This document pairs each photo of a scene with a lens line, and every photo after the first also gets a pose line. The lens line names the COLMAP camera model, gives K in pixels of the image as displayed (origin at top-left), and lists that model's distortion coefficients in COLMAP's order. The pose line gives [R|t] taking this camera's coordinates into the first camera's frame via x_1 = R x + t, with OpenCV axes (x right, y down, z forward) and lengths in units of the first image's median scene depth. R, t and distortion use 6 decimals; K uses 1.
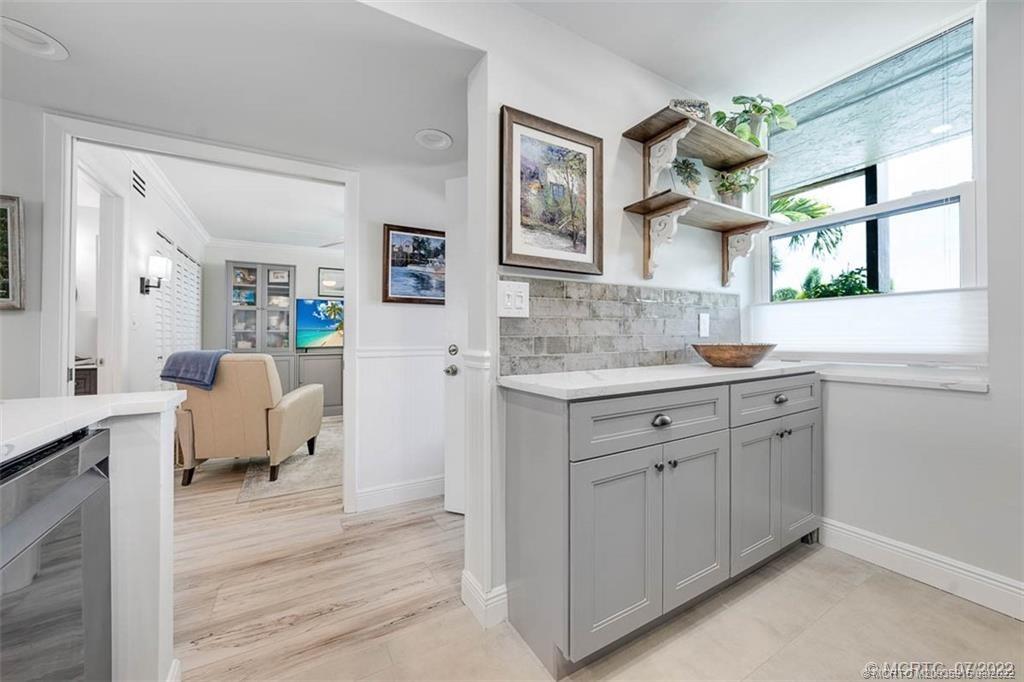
lens RADIAL K [[375.2, 0, 501.4], [0, 375.2, 329.4], [0, 0, 1]] dist [-0.009504, -0.000045]
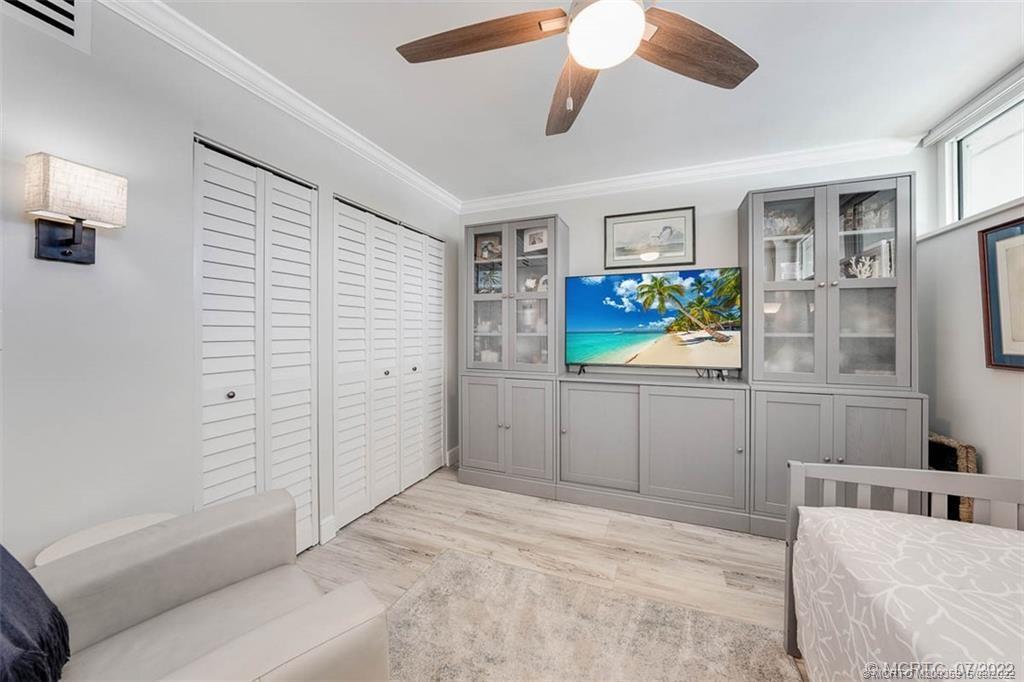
lens RADIAL K [[375.2, 0, 501.4], [0, 375.2, 329.4], [0, 0, 1]] dist [-0.009504, -0.000045]
pose [[0.619663, -0.002293, -0.784864, -0.177522], [0.012999, 0.999889, 0.007342, -0.008274], [0.784760, -0.014752, 0.619624, 0.619326]]
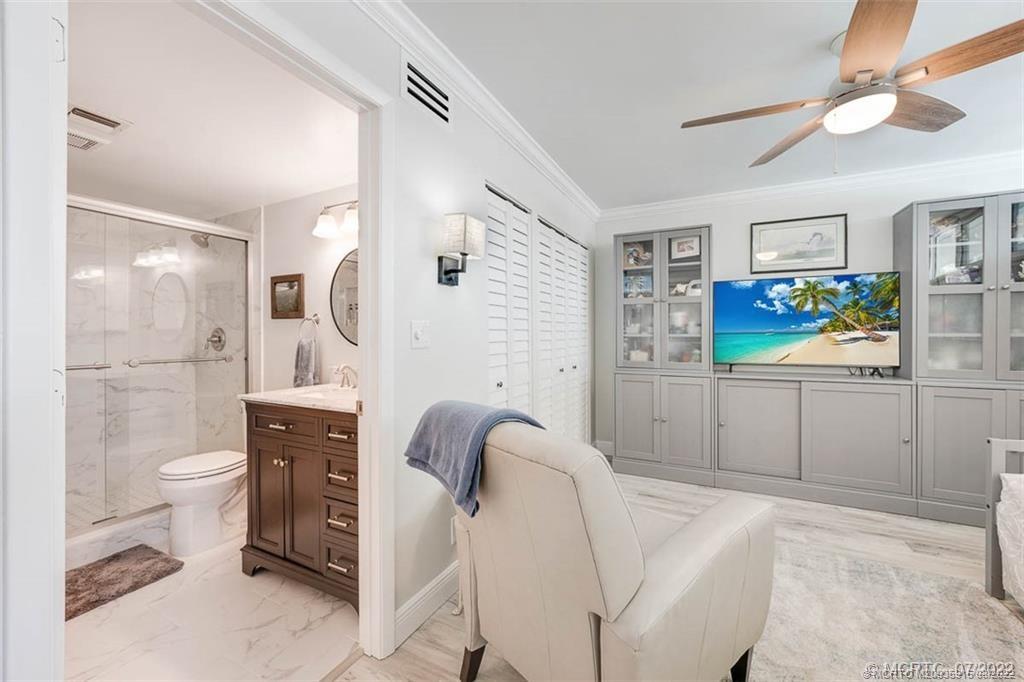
lens RADIAL K [[410.8, 0, 511.9], [0, 410.8, 333.0], [0, 0, 1]] dist [-0.000594, 0.000490]
pose [[0.559894, -0.000569, -0.828564, -0.196191], [0.018505, 0.999759, 0.011818, -0.013277], [0.828357, -0.021950, 0.559770, 0.387286]]
